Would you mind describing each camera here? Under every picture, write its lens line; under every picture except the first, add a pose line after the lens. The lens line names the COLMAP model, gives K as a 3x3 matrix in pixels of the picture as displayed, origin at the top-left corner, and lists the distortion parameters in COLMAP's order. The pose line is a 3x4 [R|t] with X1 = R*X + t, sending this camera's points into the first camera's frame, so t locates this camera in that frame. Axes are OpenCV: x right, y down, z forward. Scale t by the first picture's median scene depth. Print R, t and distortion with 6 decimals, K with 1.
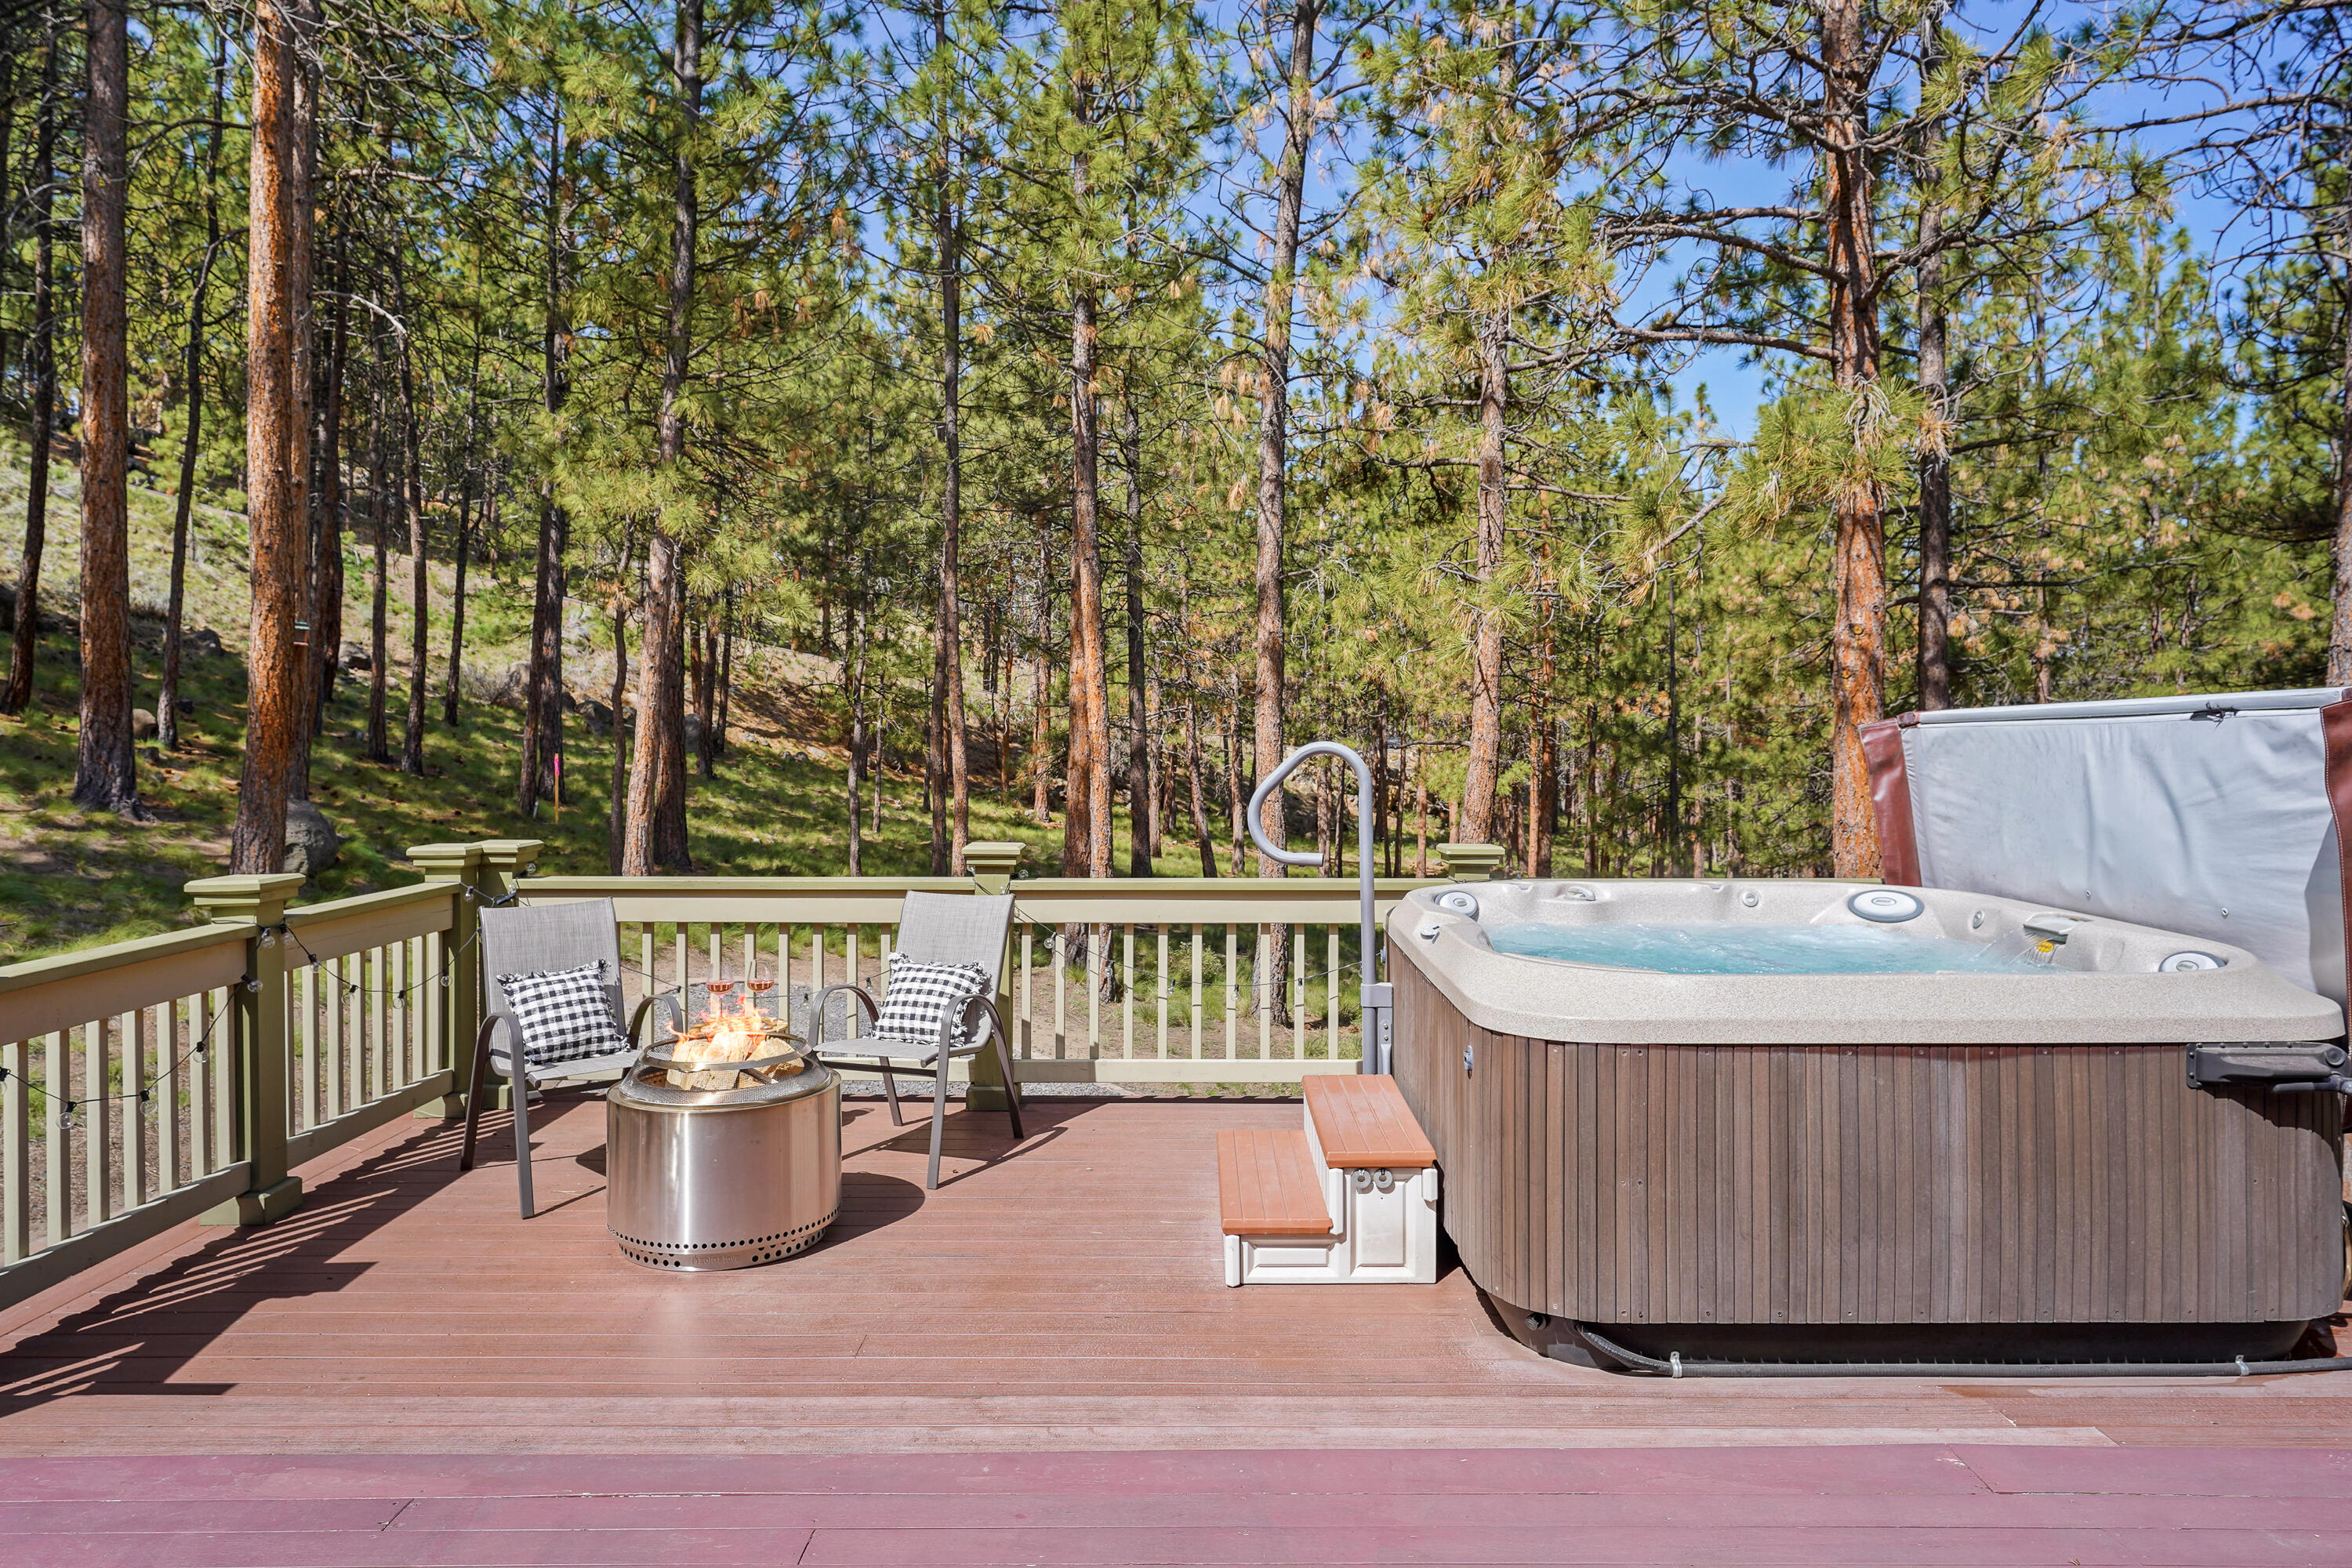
lens RADIAL K [[1493.9, 0, 1175.6], [0, 1493.9, 771.5], [0, 0, 1]] dist [-0.000937, 0.000404]
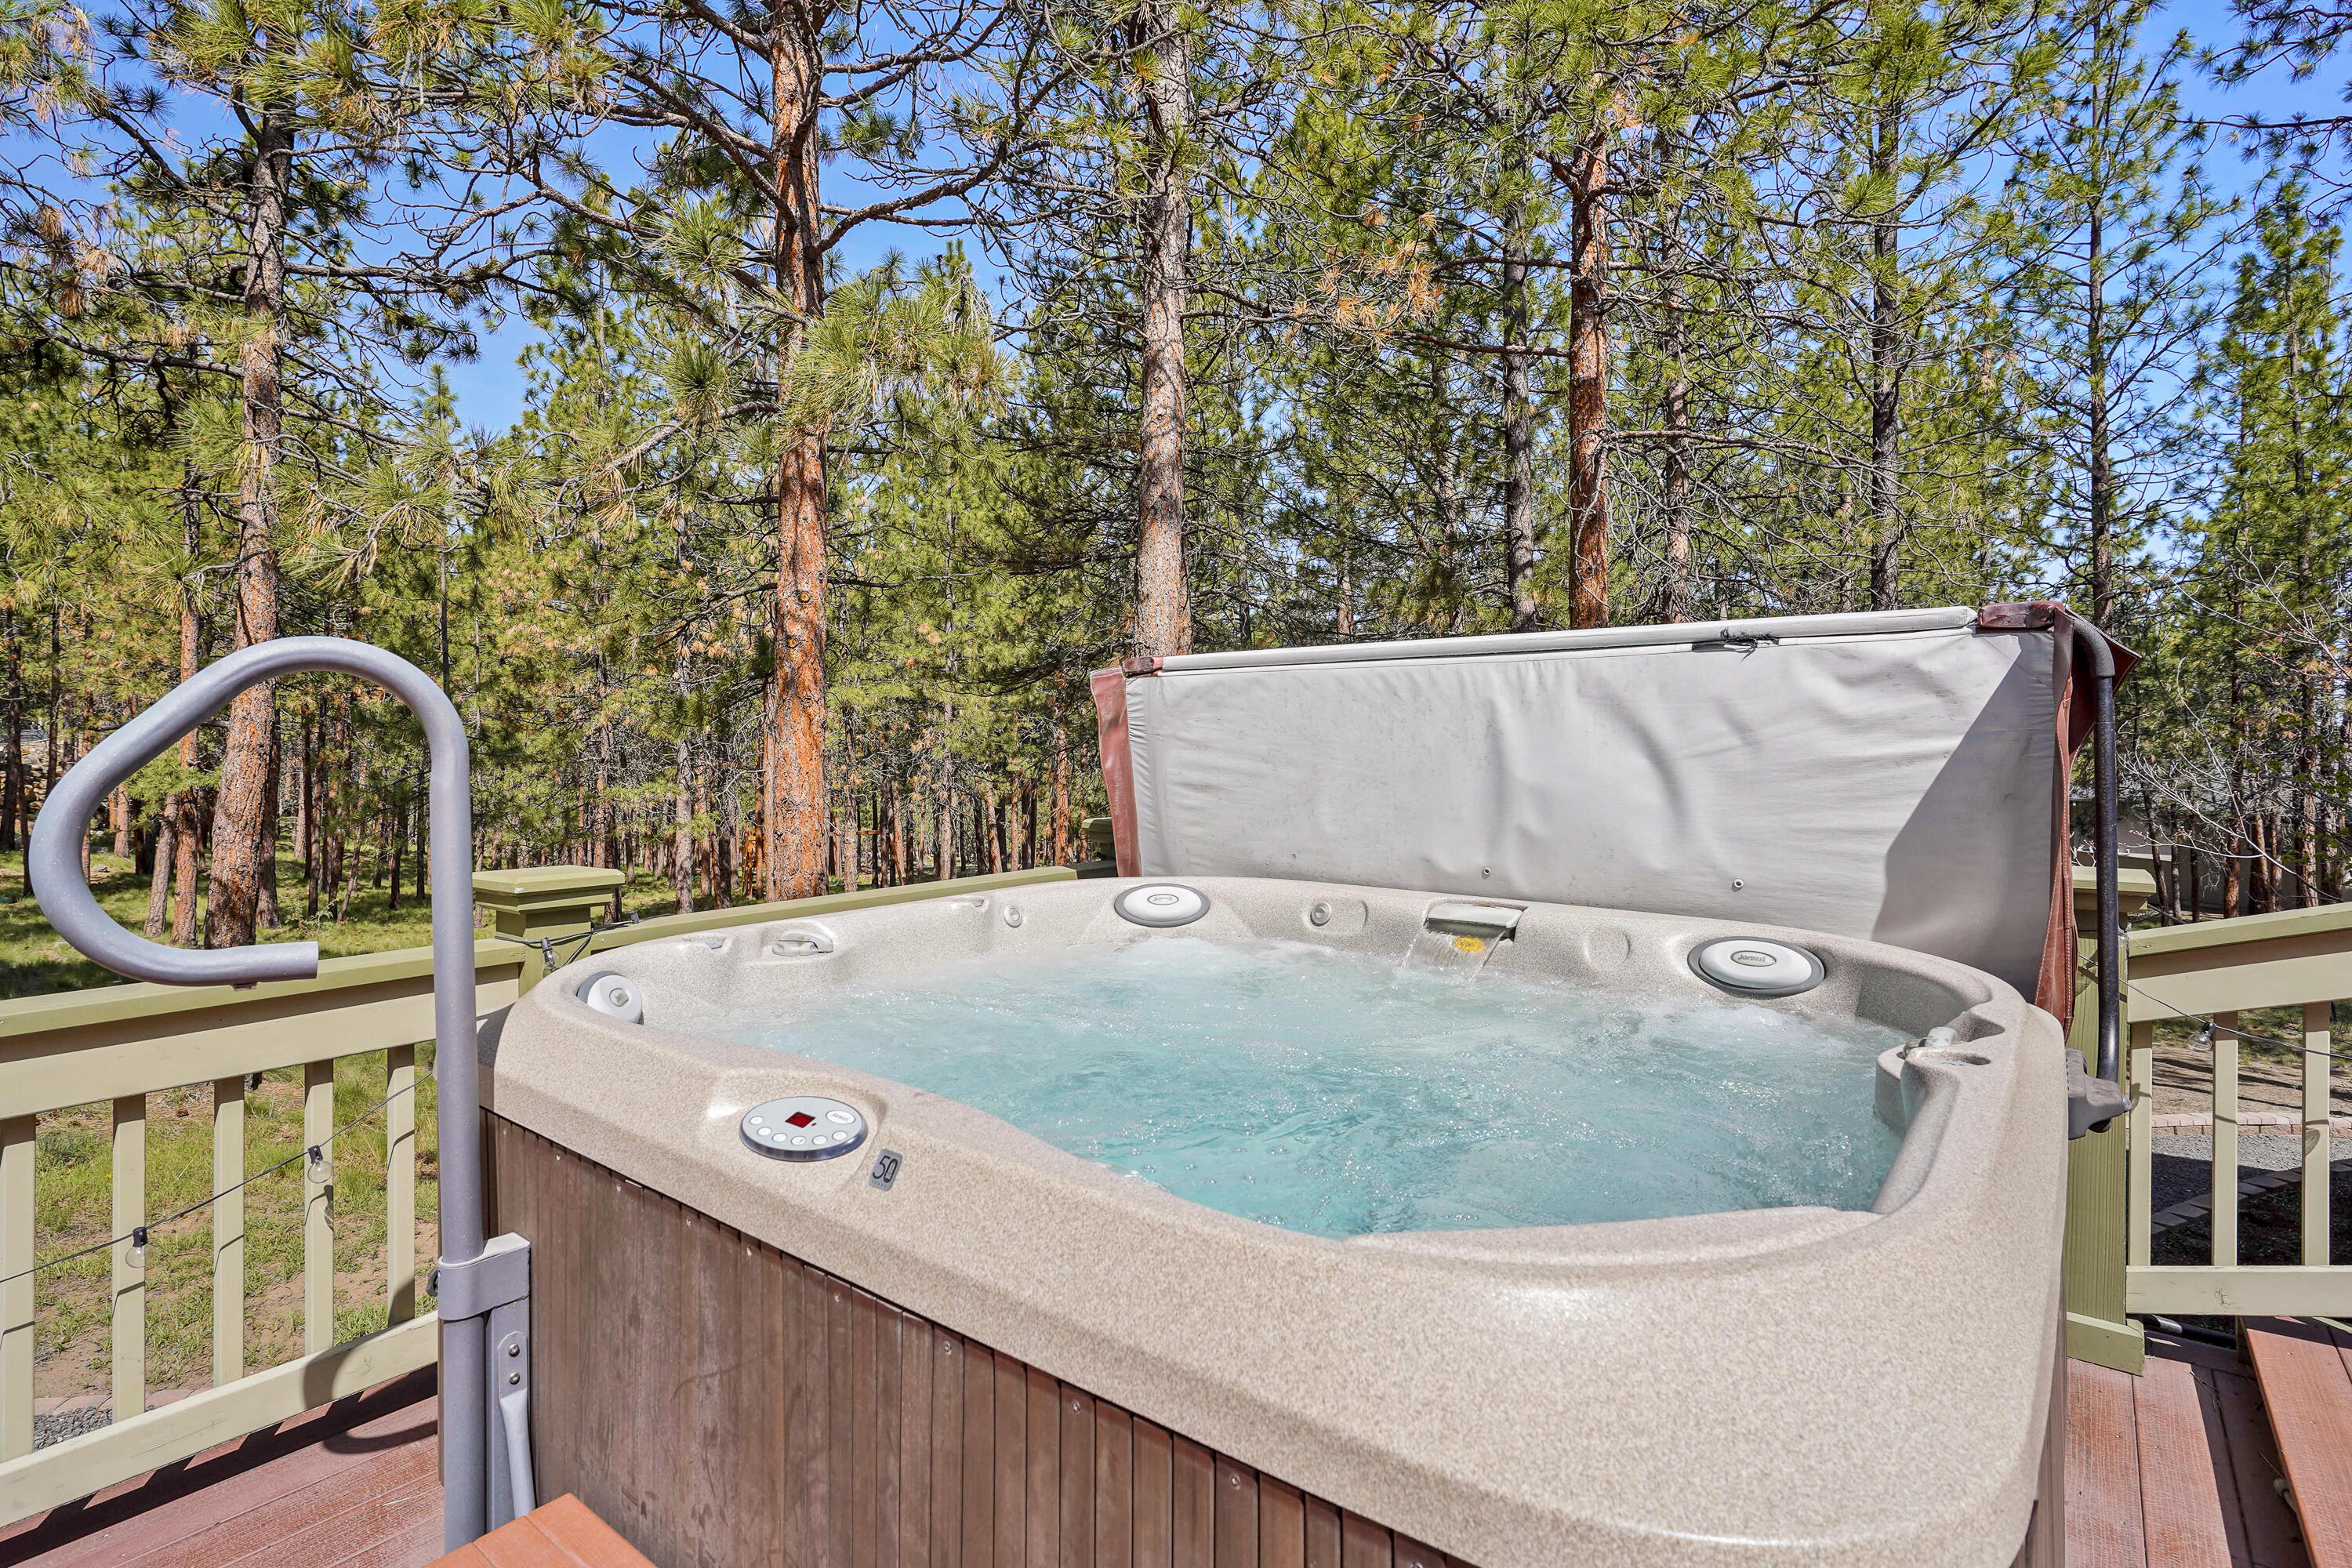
lens RADIAL K [[1127.5, 0, 1085.9], [0, 1127.5, 737.6], [0, 0, 1]] dist [-0.003200, 0.000939]
pose [[0.605502, 0.001359, 0.795842, -0.007836], [0.016786, 0.999754, -0.014479, 0.011872], [-0.795667, 0.022126, 0.605331, 0.668855]]
